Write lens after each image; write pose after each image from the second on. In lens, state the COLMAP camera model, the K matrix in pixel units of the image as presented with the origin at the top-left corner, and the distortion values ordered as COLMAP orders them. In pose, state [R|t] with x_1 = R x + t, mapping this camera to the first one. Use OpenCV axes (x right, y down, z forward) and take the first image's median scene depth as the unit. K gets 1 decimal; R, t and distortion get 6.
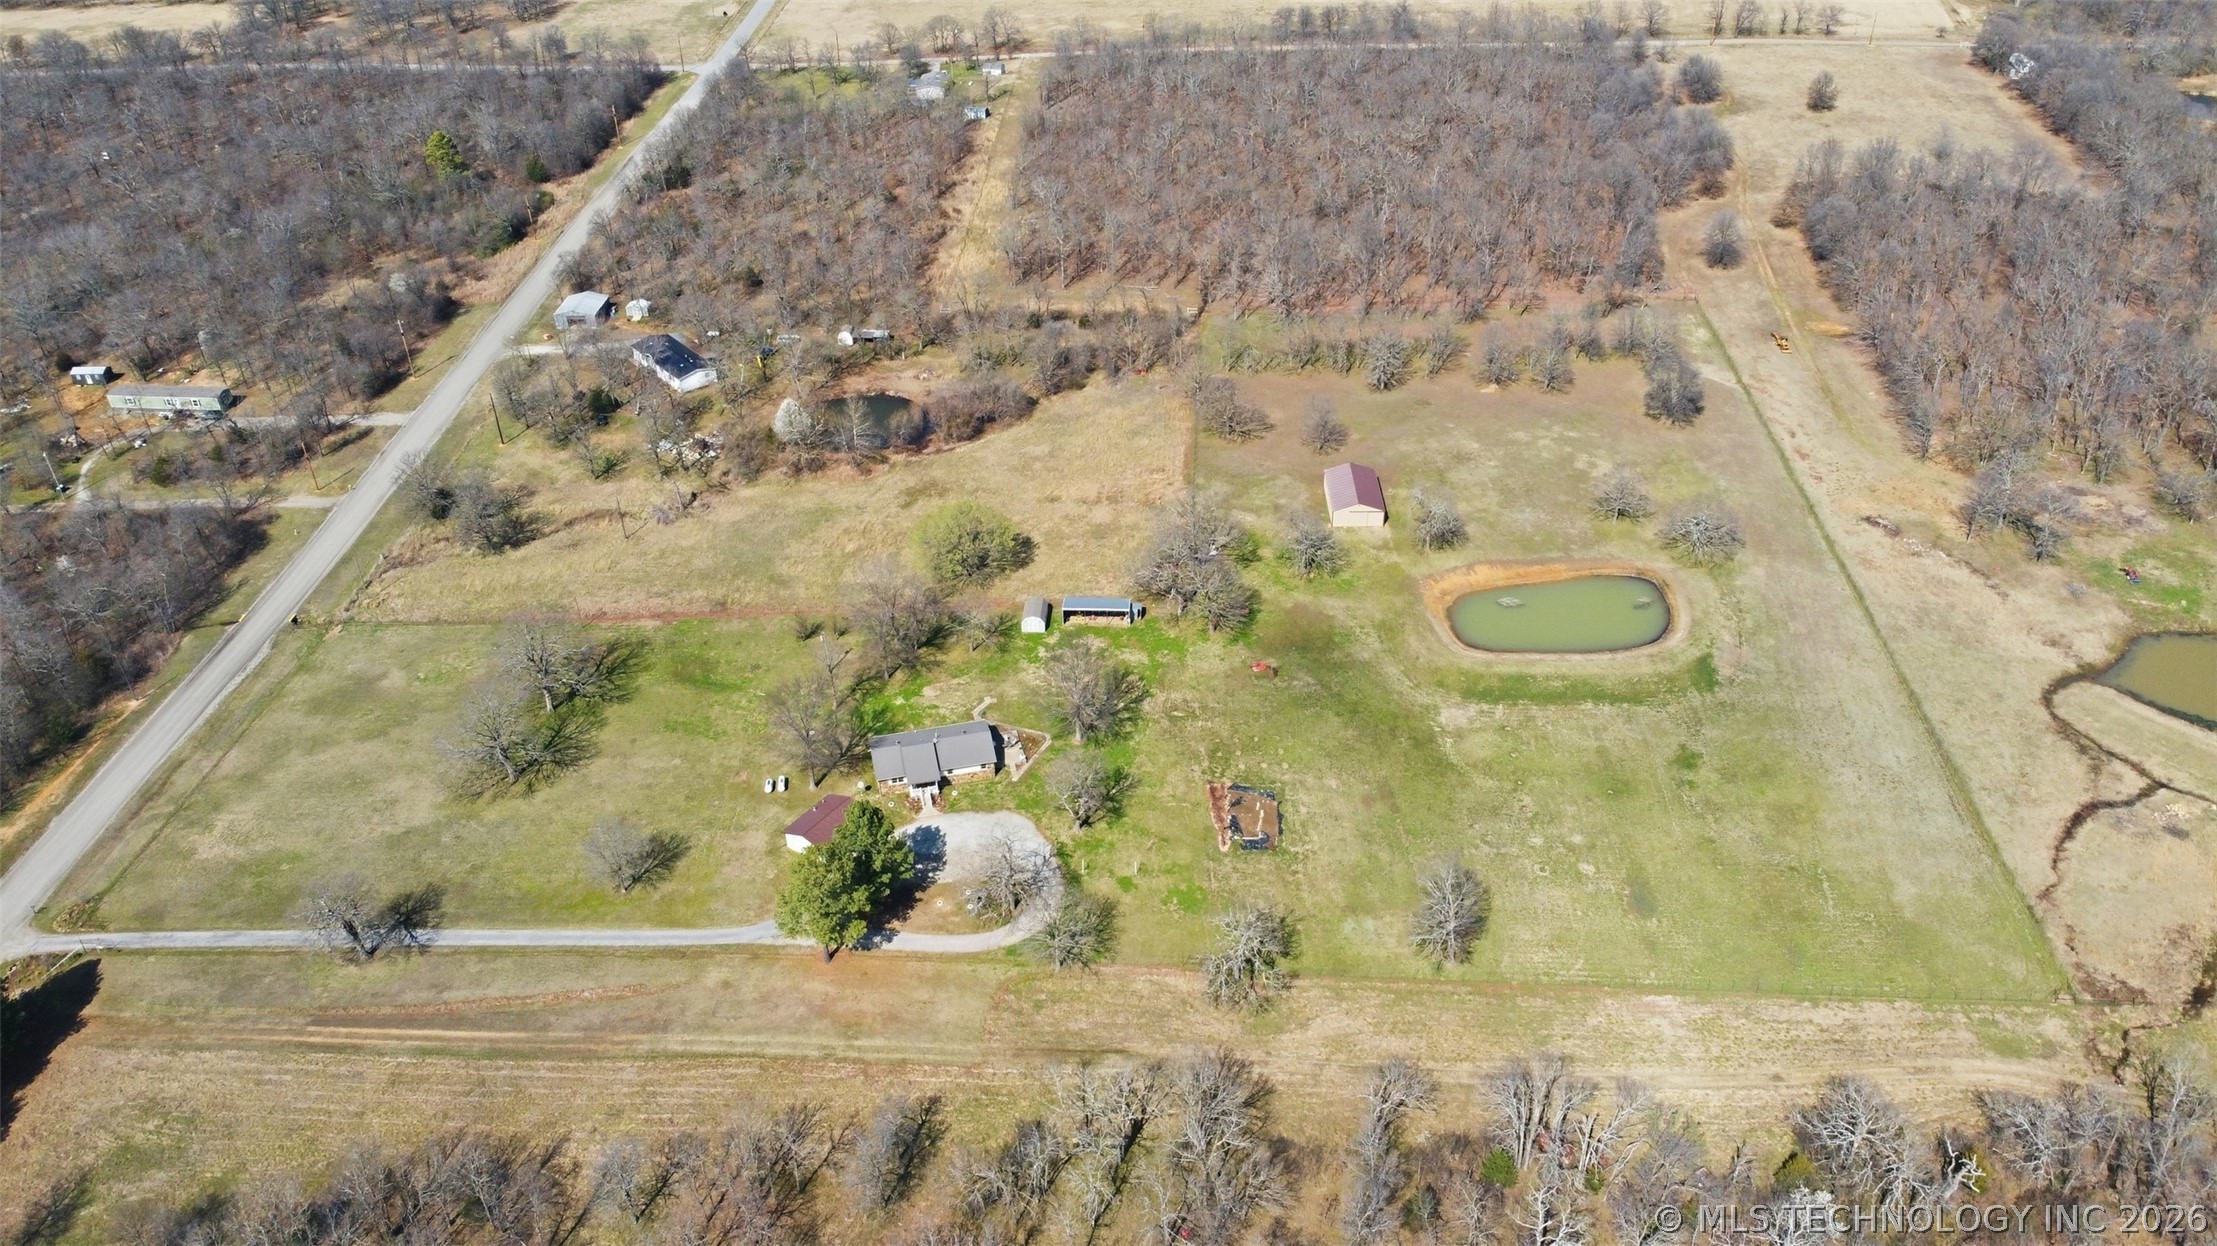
lens RADIAL K [[1656.1, 0, 1111.0], [0, 1656.1, 621.6], [0, 0, 1]] dist [0.009085, -0.005468]
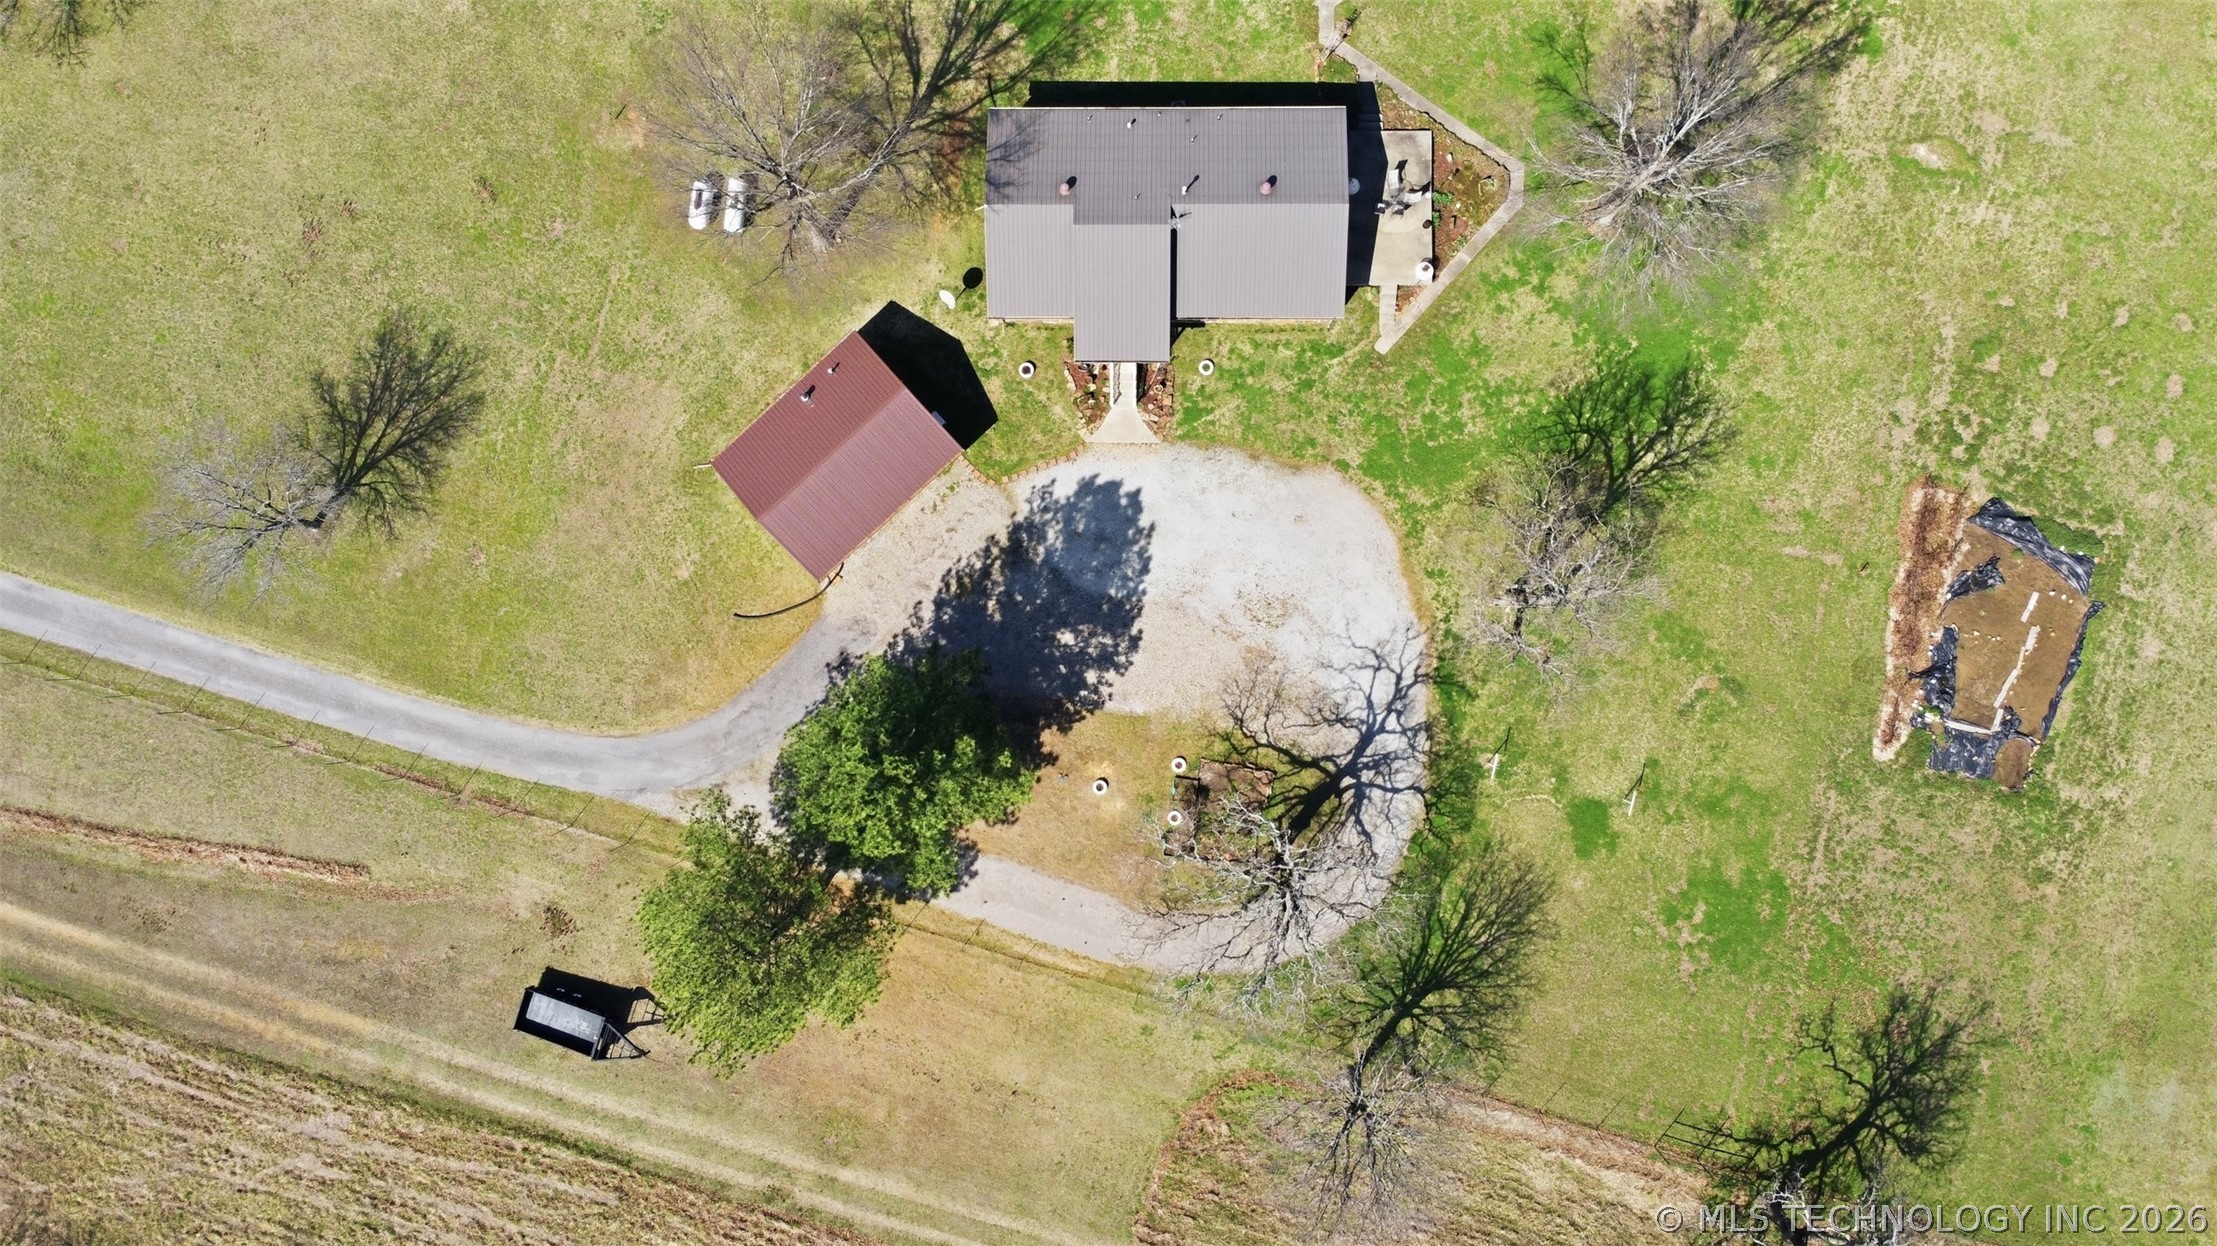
lens RADIAL K [[1656.1, 0, 1111.2], [0, 1656.1, 622.4], [0, 0, 1]] dist [0.009085, -0.005468]
pose [[0.971935, 0.234813, -0.014333, -0.097315], [-0.118048, 0.539507, 0.833665, -0.160820], [0.203488, -0.808576, 0.552085, 0.765545]]
